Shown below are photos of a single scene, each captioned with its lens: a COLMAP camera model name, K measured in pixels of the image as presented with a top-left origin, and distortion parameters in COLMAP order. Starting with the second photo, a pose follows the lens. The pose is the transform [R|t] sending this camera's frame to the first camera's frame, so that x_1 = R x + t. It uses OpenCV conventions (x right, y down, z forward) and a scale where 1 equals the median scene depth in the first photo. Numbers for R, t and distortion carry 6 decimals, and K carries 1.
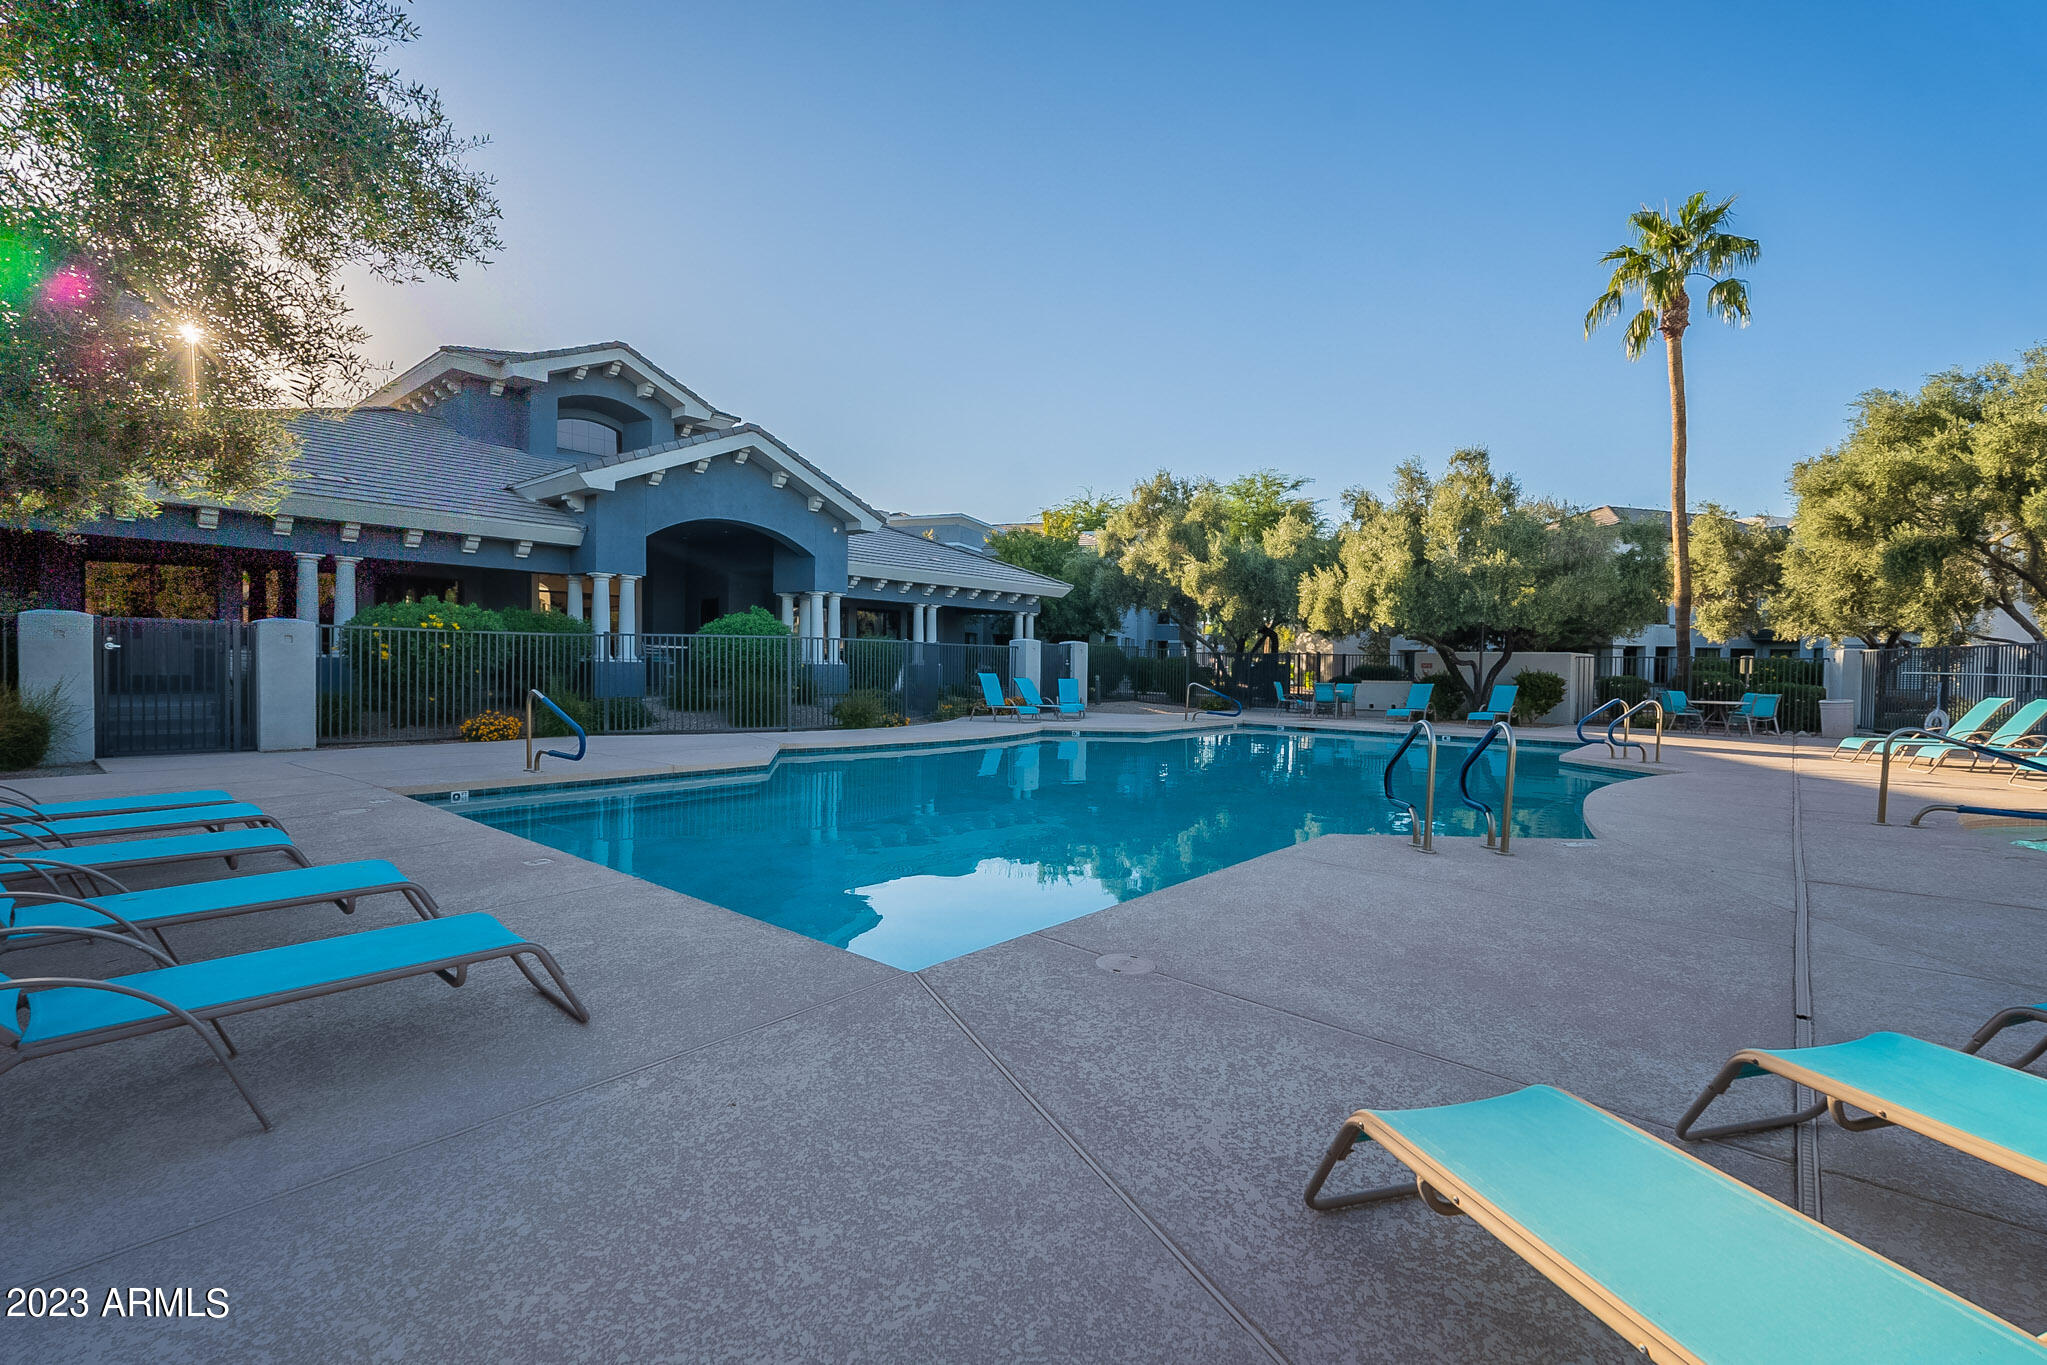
lens RADIAL K [[914.9, 0, 1008.0], [0, 914.9, 671.8], [0, 0, 1]] dist [-0.001013, 0.000338]
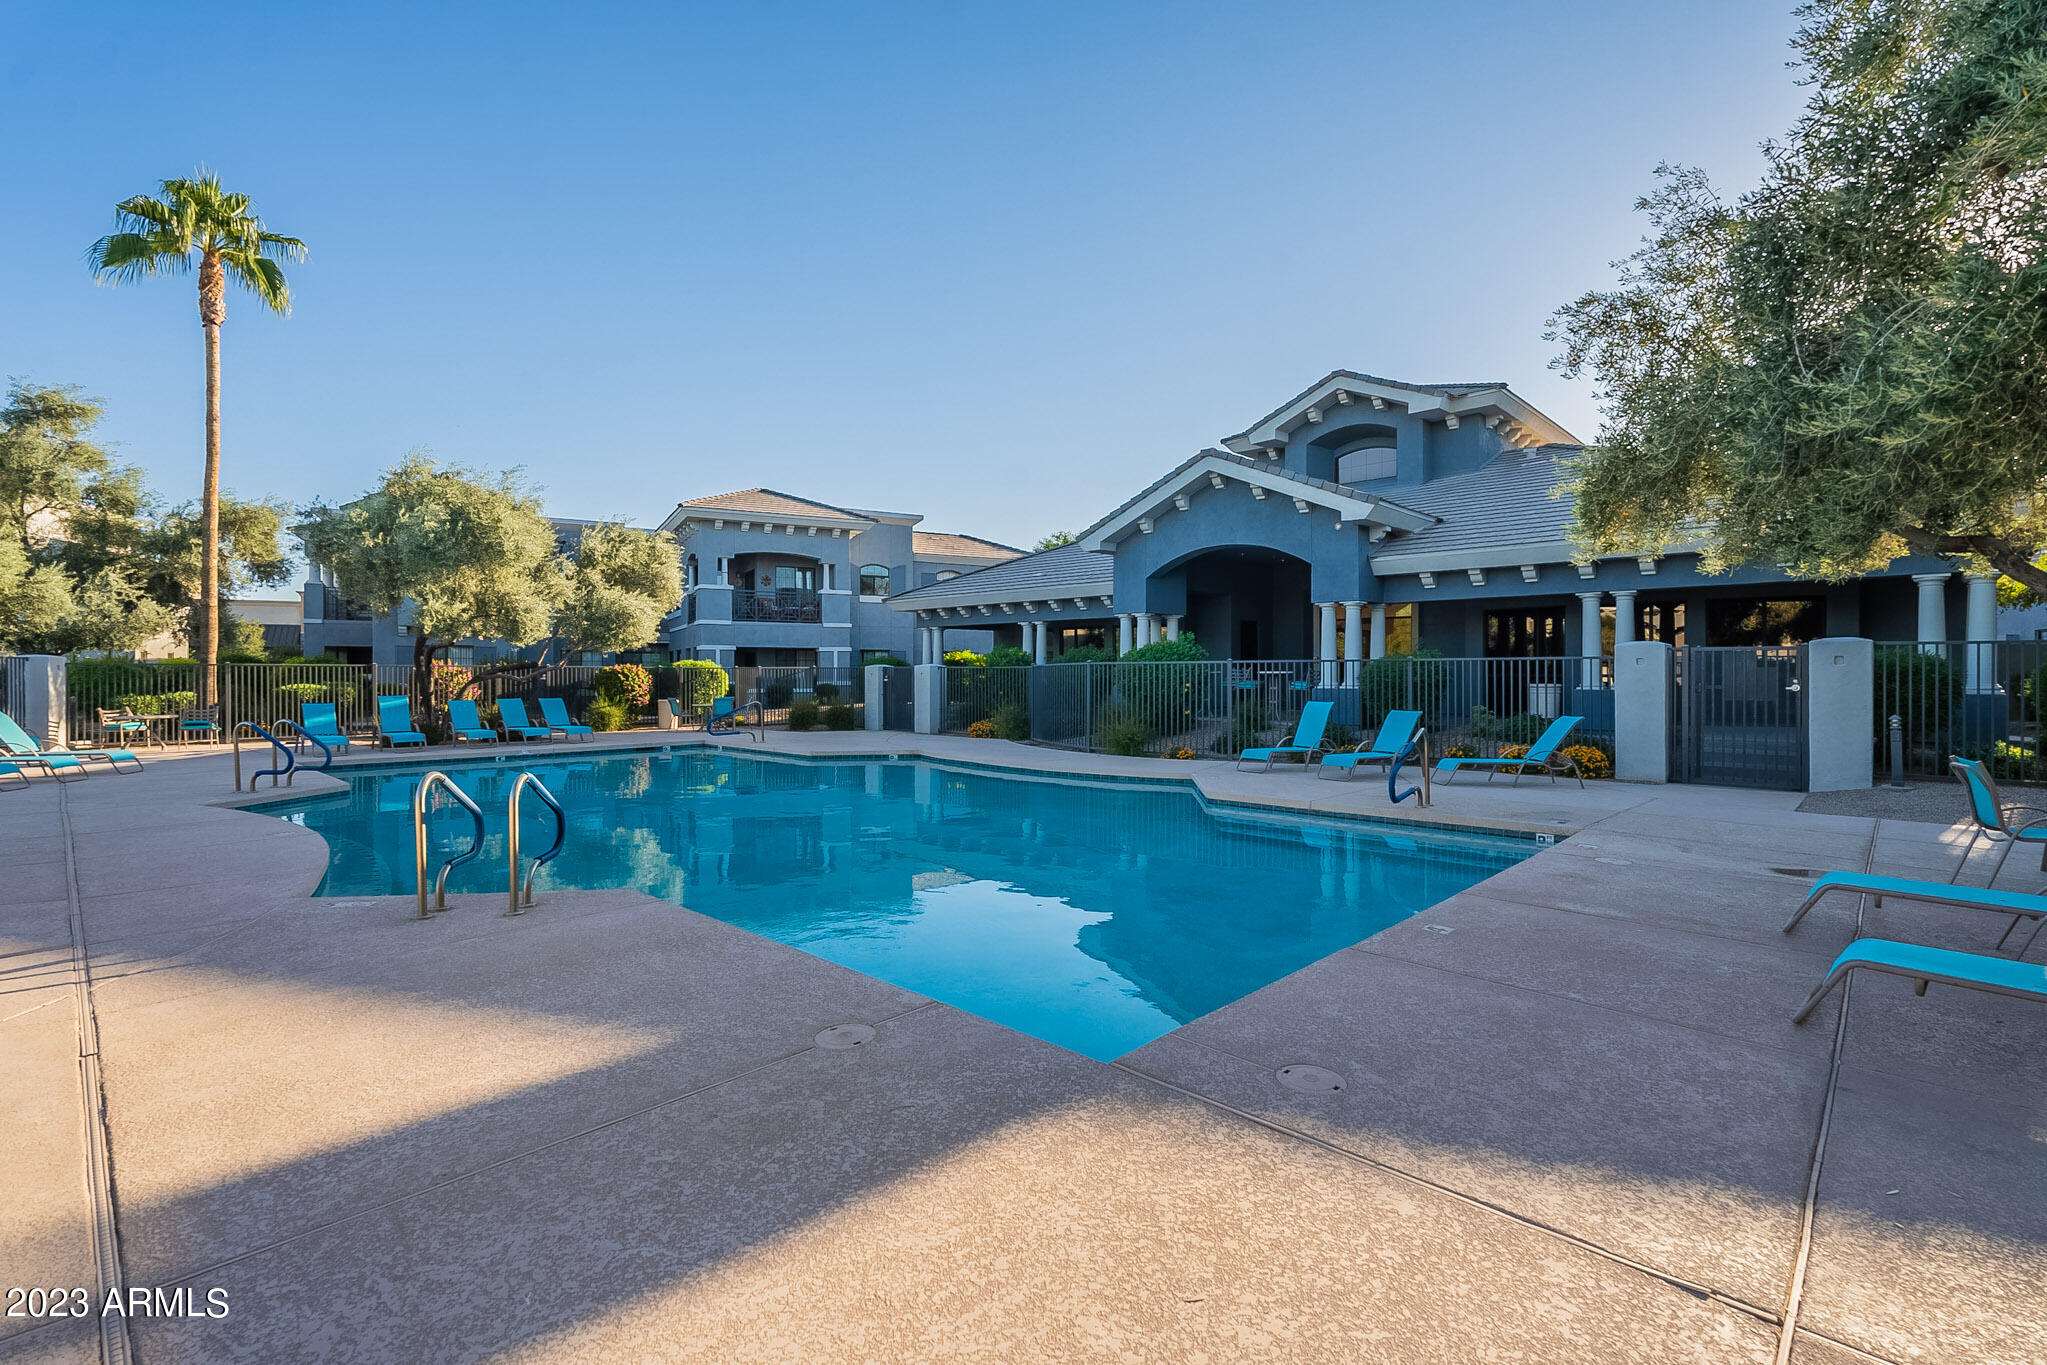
lens RADIAL K [[914.9, 0, 1007.2], [0, 914.9, 683.0], [0, 0, 1]] dist [-0.001013, 0.000338]
pose [[-0.055146, -0.014128, -0.998378, 0.618981], [-0.018817, 0.999737, -0.013108, 0.002238], [0.998301, 0.018063, -0.055397, 0.731427]]
